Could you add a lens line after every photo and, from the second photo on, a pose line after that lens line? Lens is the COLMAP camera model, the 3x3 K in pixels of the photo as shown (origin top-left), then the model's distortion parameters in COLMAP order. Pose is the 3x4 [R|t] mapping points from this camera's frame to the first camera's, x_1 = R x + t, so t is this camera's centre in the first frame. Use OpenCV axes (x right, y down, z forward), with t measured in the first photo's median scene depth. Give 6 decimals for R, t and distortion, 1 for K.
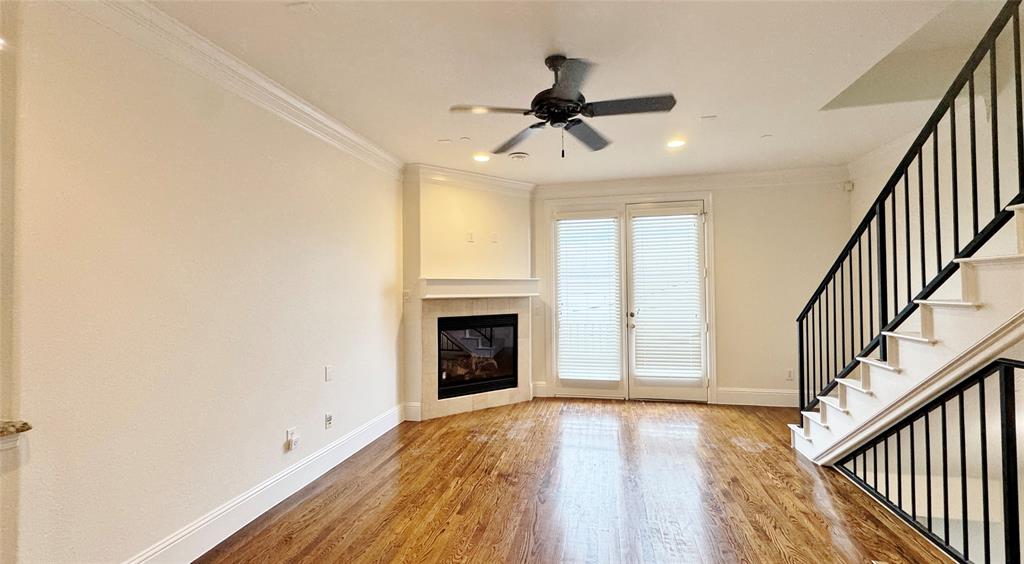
lens RADIAL K [[410.9, 0, 513.5], [0, 410.9, 283.2], [0, 0, 1]] dist [0.001014, 0.000540]
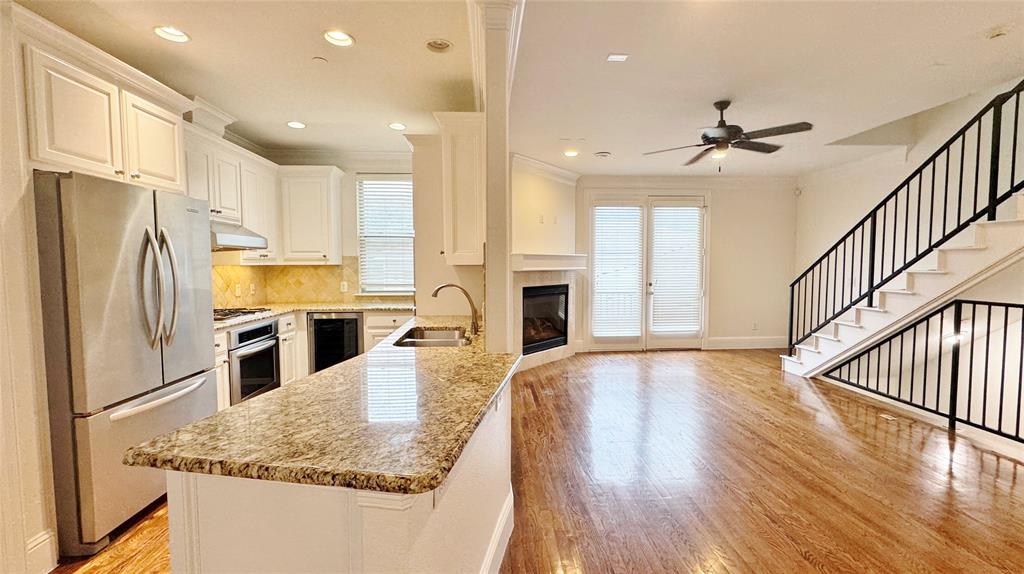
lens RADIAL K [[409.3, 0, 511.8], [0, 409.3, 286.9], [0, 0, 1]] dist [0.000354, -0.000073]
pose [[0.963780, -0.008339, 0.266569, -0.477285], [-0.010133, 0.997644, 0.067845, 0.003207], [-0.266507, -0.068089, 0.961425, -0.107525]]
